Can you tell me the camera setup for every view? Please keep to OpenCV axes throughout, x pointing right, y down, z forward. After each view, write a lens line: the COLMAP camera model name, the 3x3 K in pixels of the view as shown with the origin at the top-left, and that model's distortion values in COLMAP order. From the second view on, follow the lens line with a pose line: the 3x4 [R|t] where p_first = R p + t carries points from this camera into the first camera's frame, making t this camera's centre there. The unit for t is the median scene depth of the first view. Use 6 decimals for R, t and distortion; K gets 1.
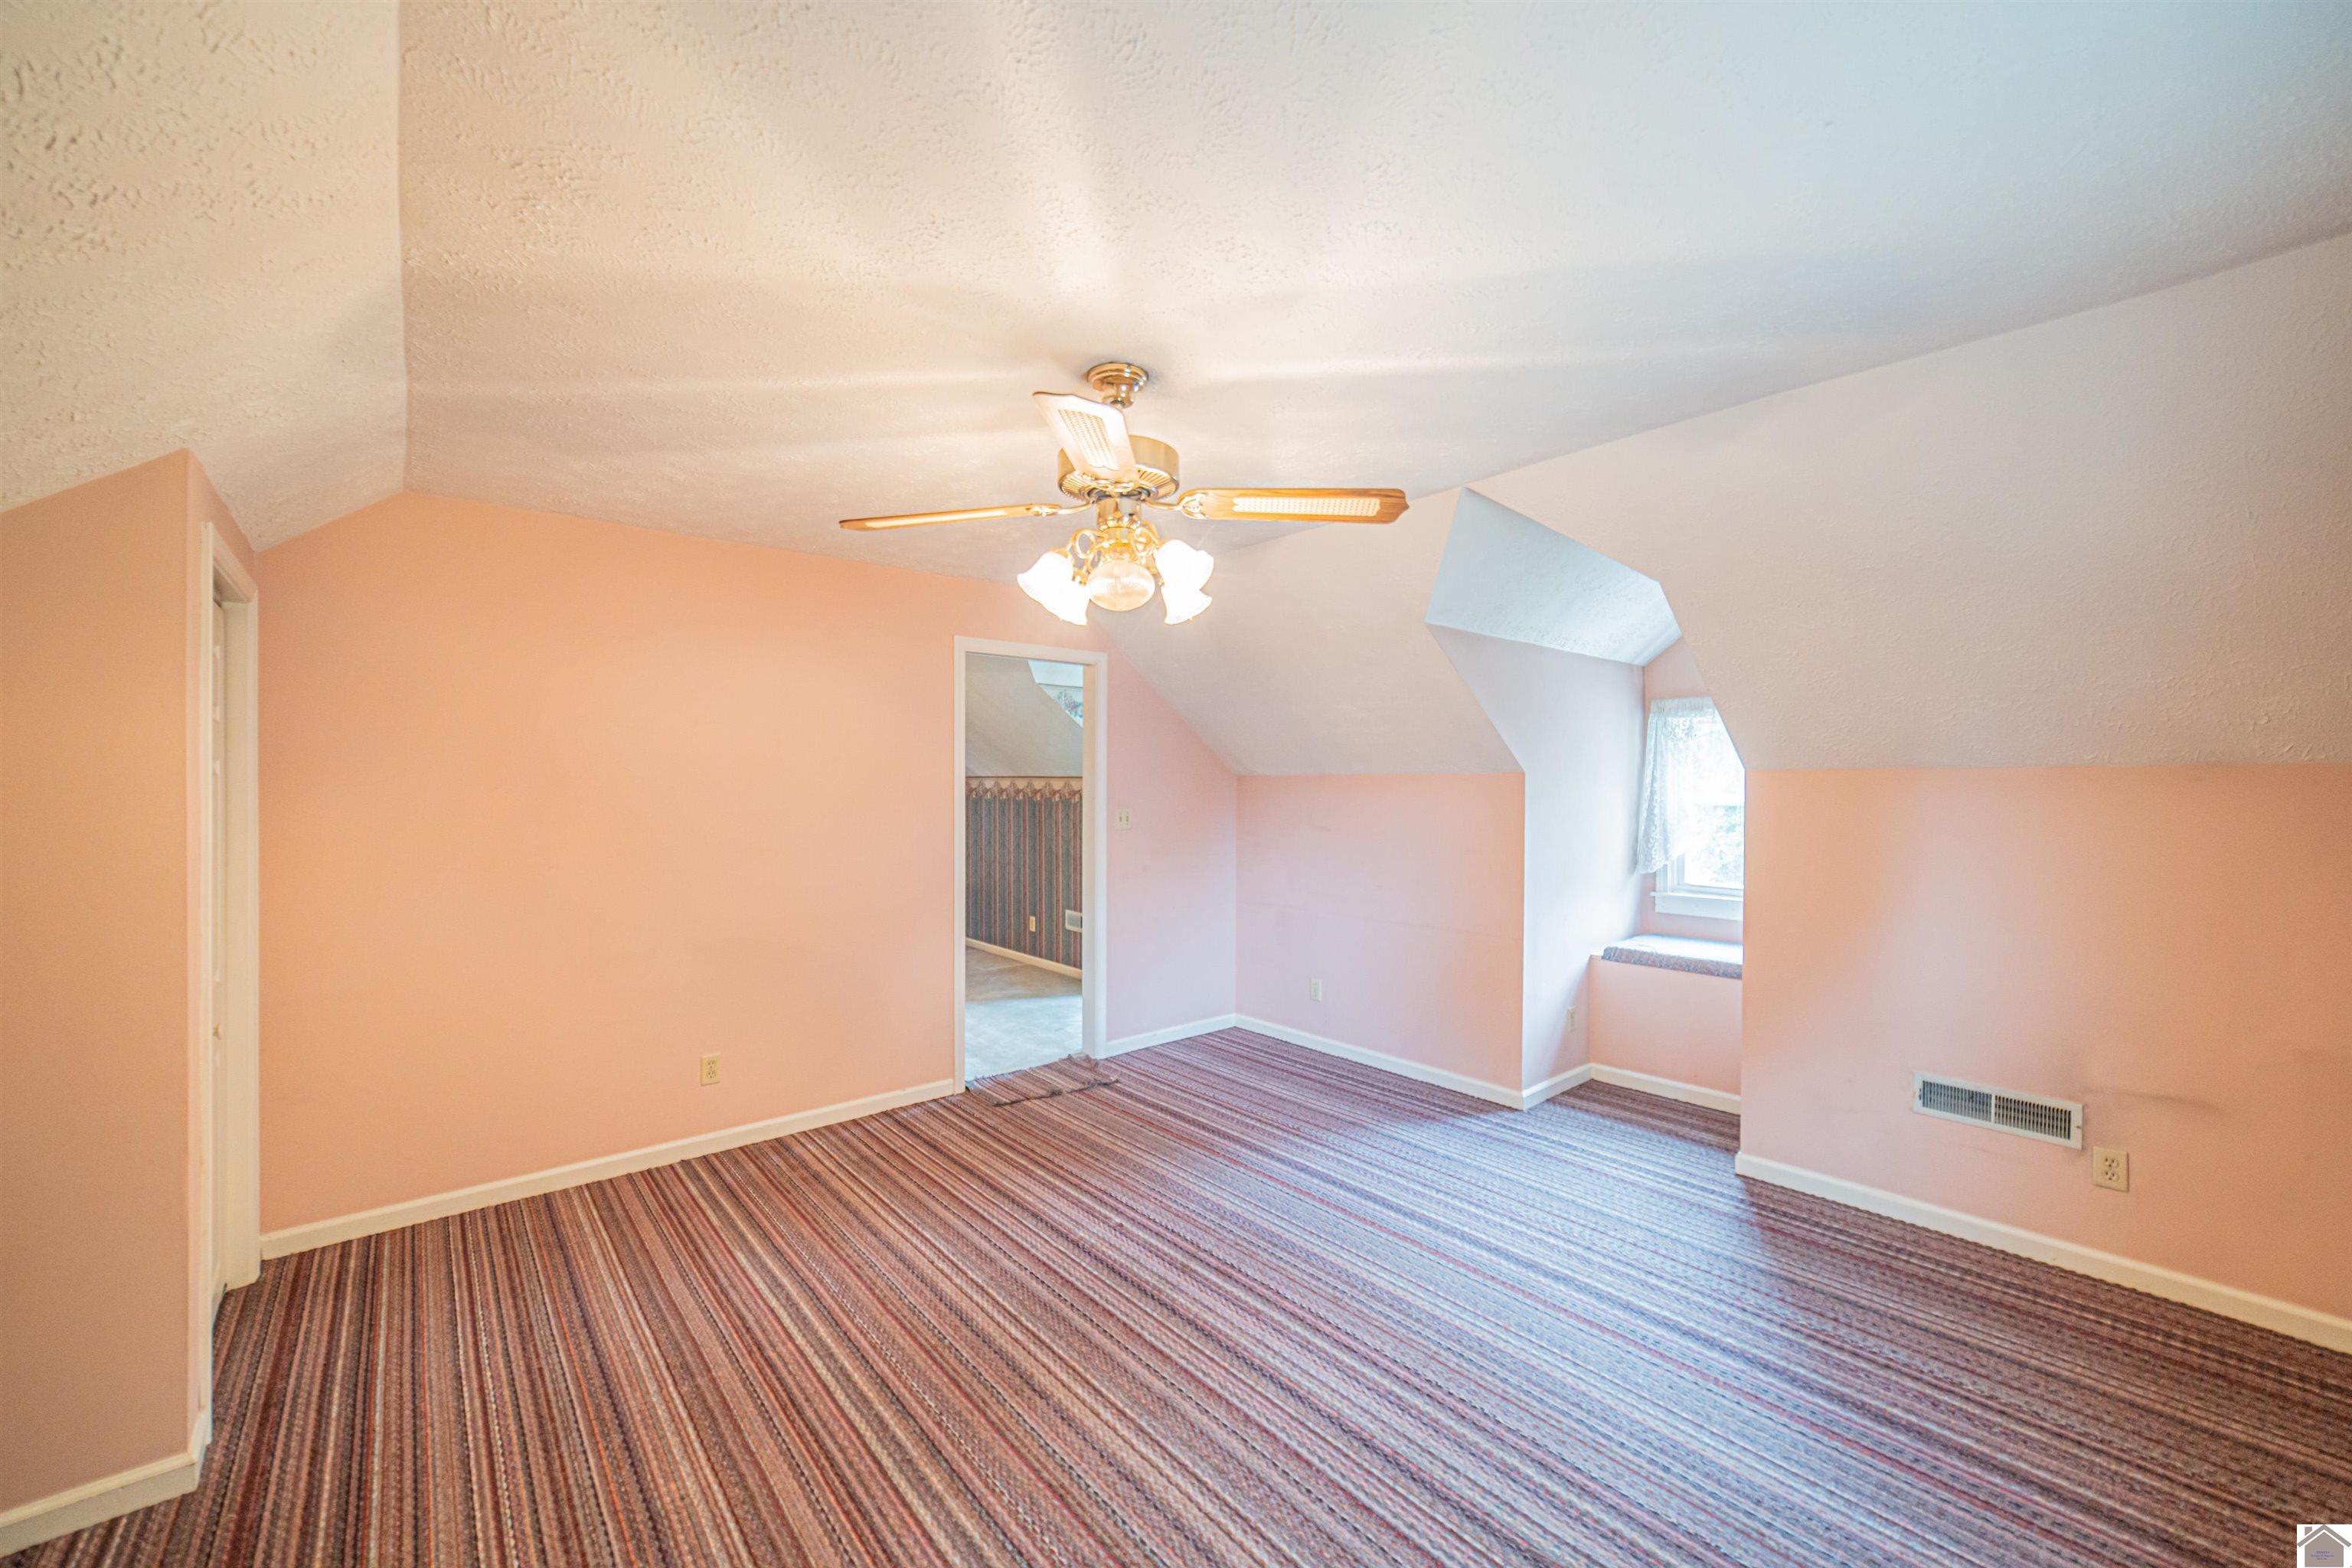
lens RADIAL K [[911.7, 0, 1181.0], [0, 911.7, 782.0], [0, 0, 1]] dist [-0.000160, 0.000331]
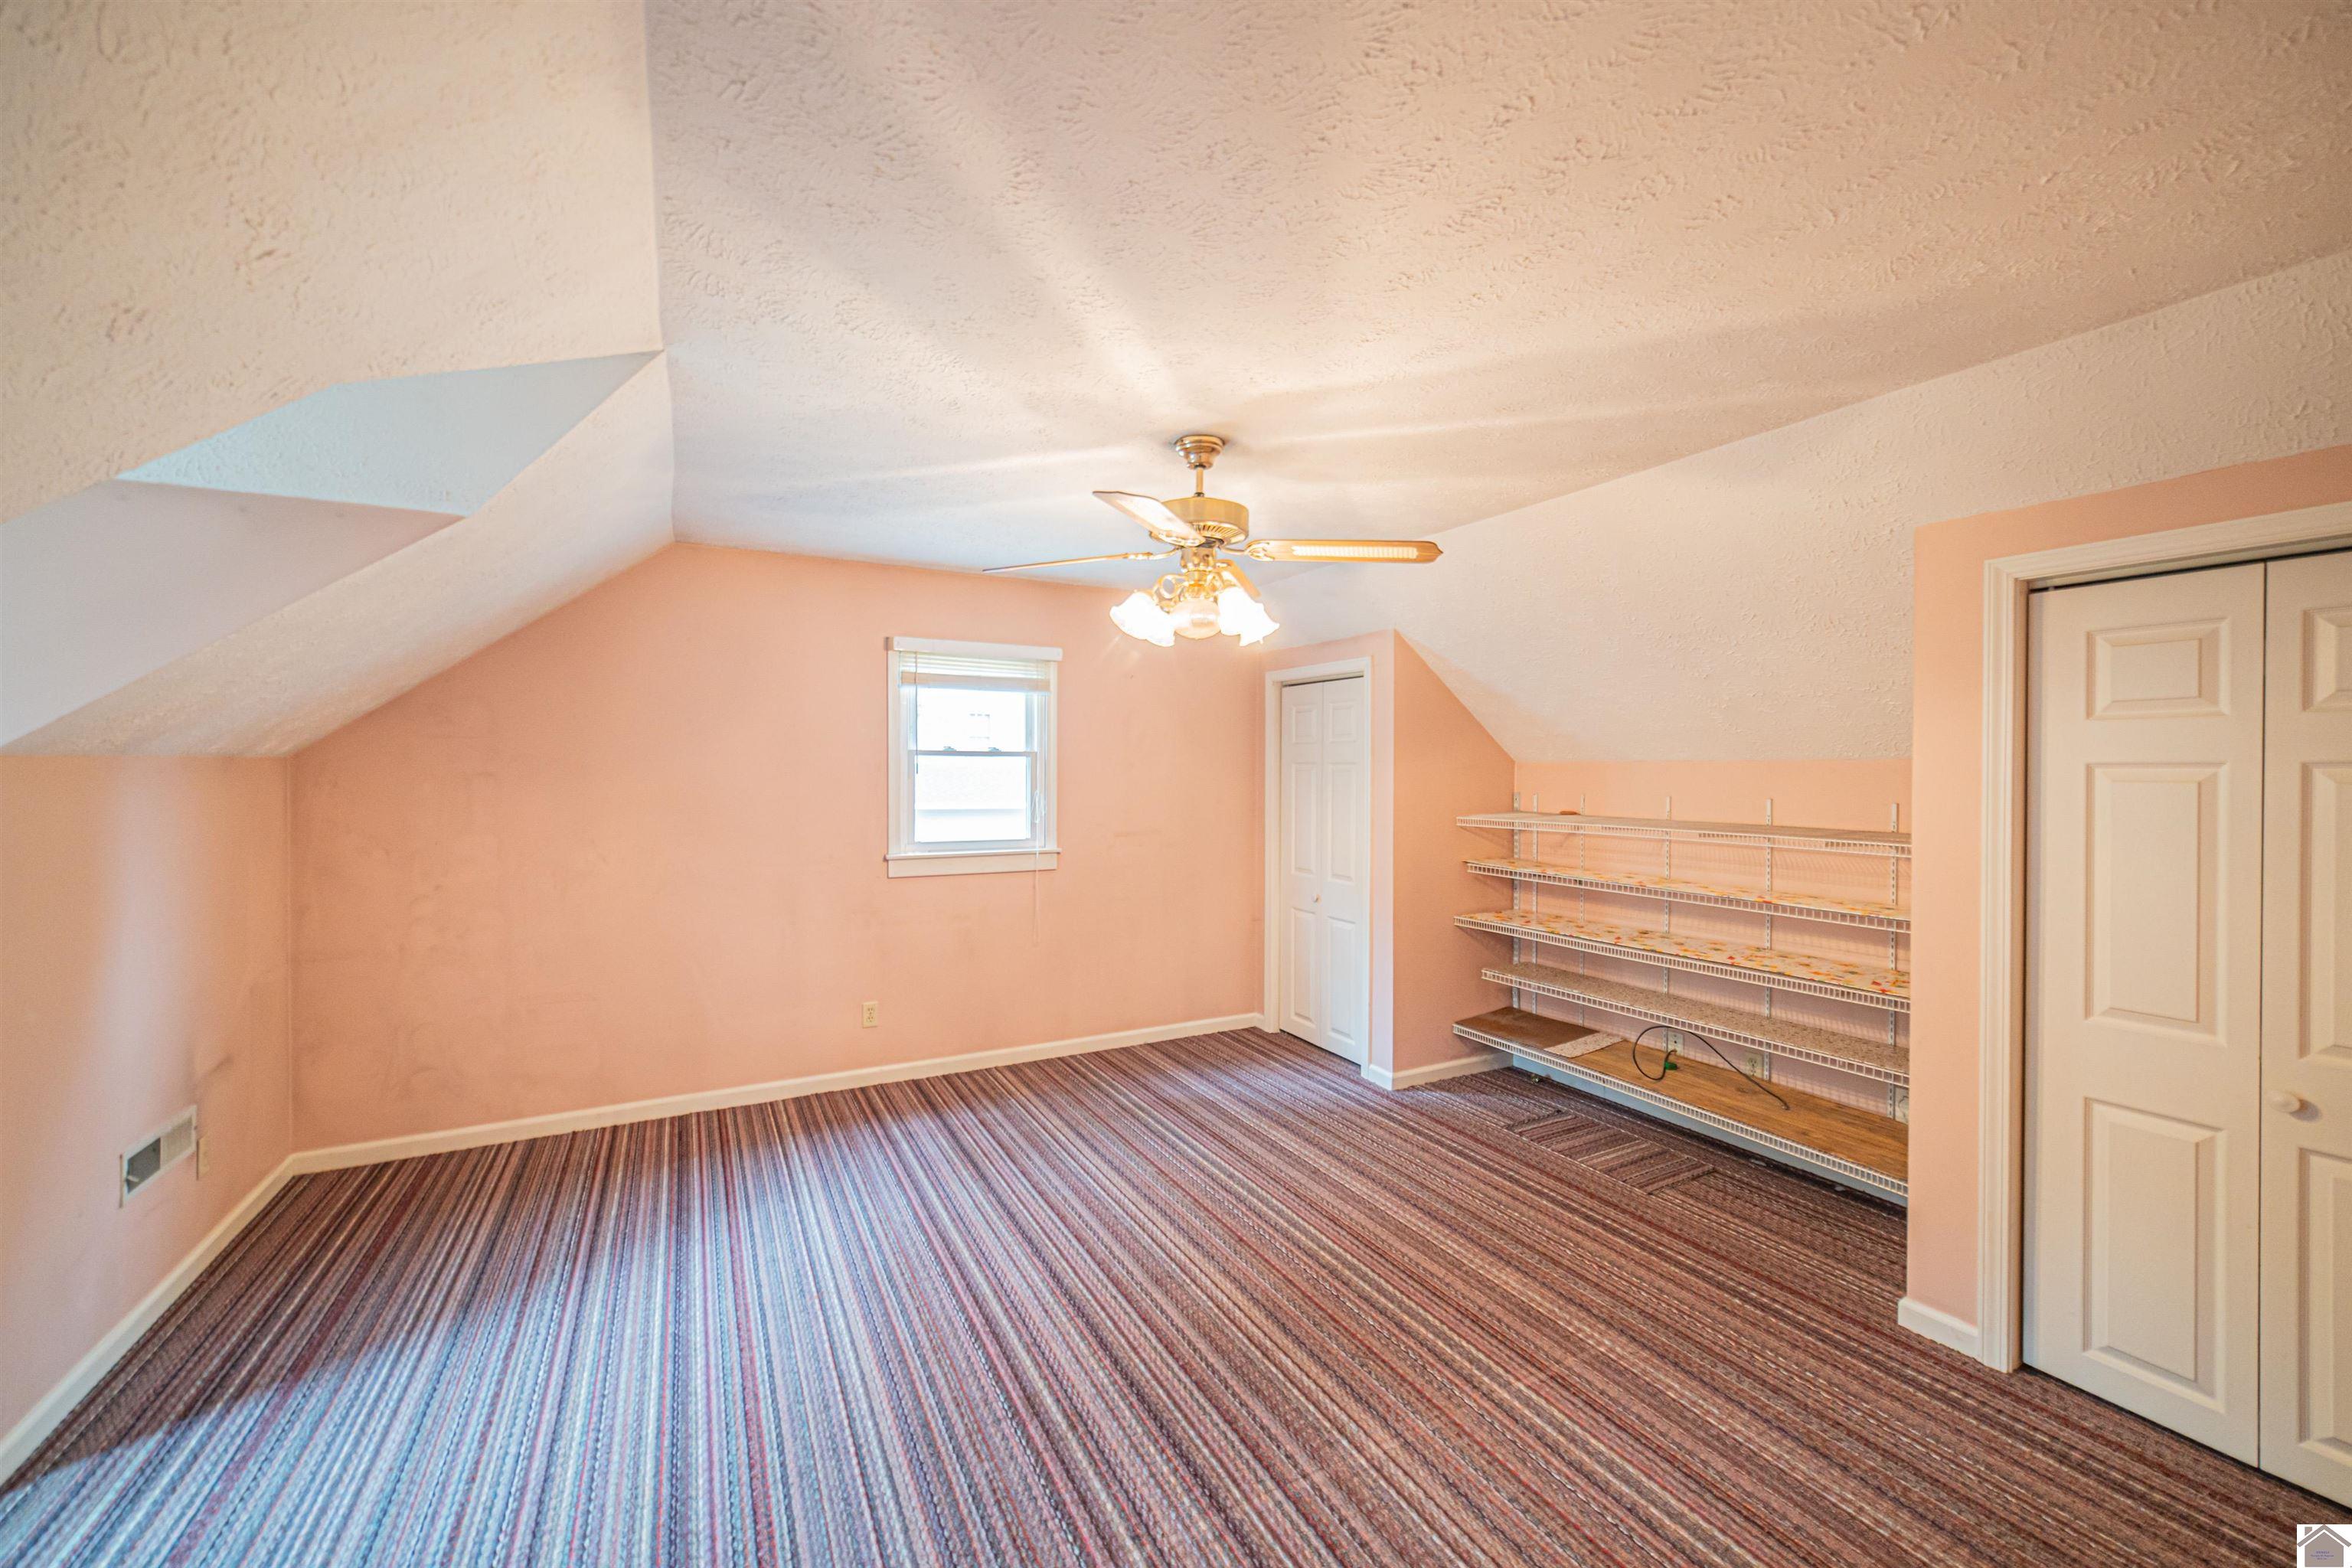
lens RADIAL K [[911.7, 0, 1181.0], [0, 911.7, 782.0], [0, 0, 1]] dist [-0.000160, 0.000331]
pose [[-0.978201, -0.010544, 0.207390, -0.261086], [-0.007624, 0.999860, 0.014875, -0.011221], [-0.207518, 0.012969, -0.978145, 1.921560]]
